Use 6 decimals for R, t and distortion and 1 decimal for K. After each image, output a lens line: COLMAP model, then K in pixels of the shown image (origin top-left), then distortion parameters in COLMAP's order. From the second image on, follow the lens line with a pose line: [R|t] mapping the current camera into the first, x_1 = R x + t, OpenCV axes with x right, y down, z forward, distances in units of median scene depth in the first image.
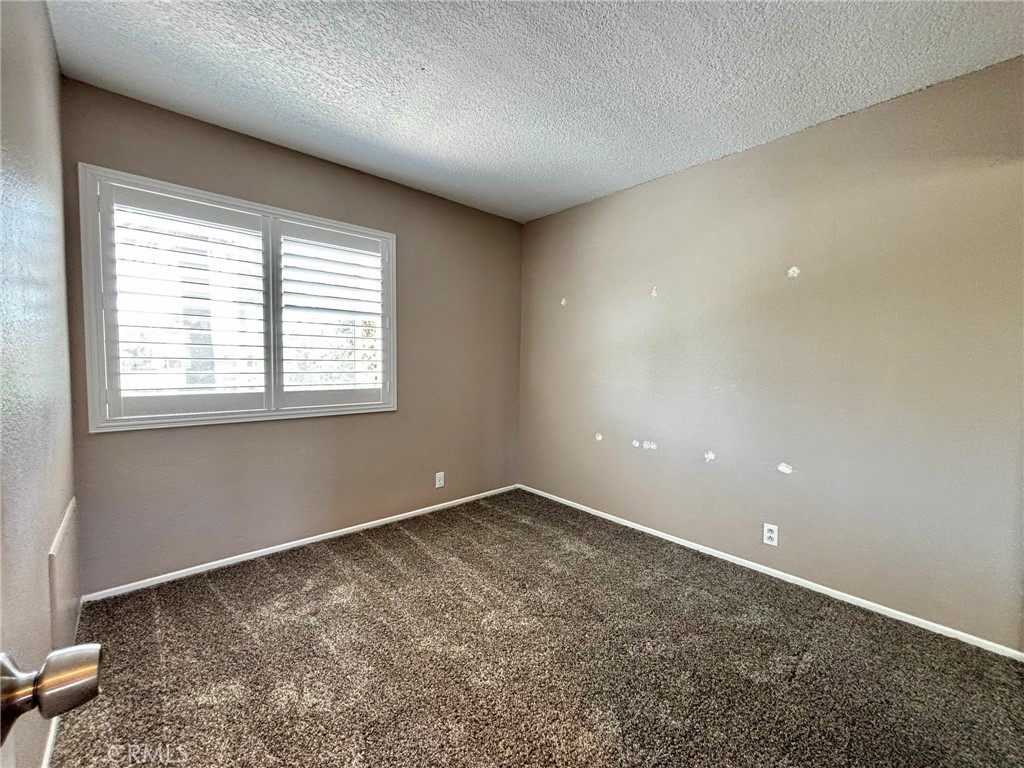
lens RADIAL K [[413.5, 0, 512.0], [0, 413.5, 384.0], [0, 0, 1]] dist [0.004342, -0.000739]
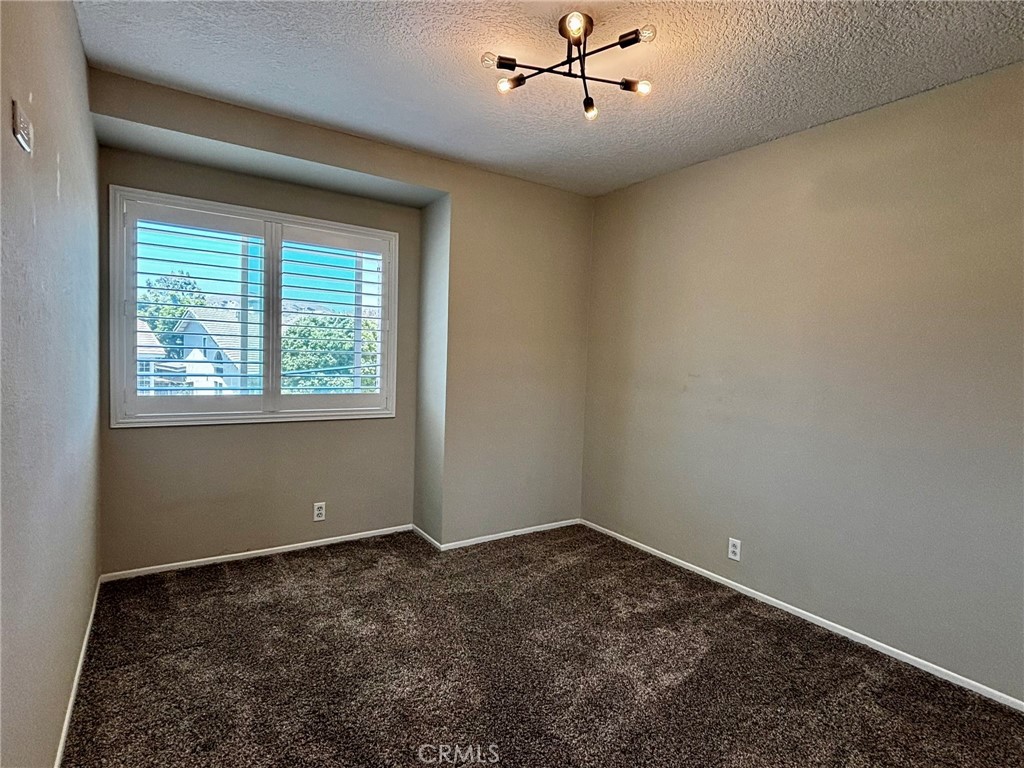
lens RADIAL K [[519.2, 0, 512.0], [0, 519.2, 384.0], [0, 0, 1]] dist [0.001487, 0.000543]
pose [[0.989771, 0.011173, -0.142226, 0.194012], [-0.013942, 0.999732, -0.018487, 0.007684], [0.141982, 0.020281, 0.989662, -0.183394]]
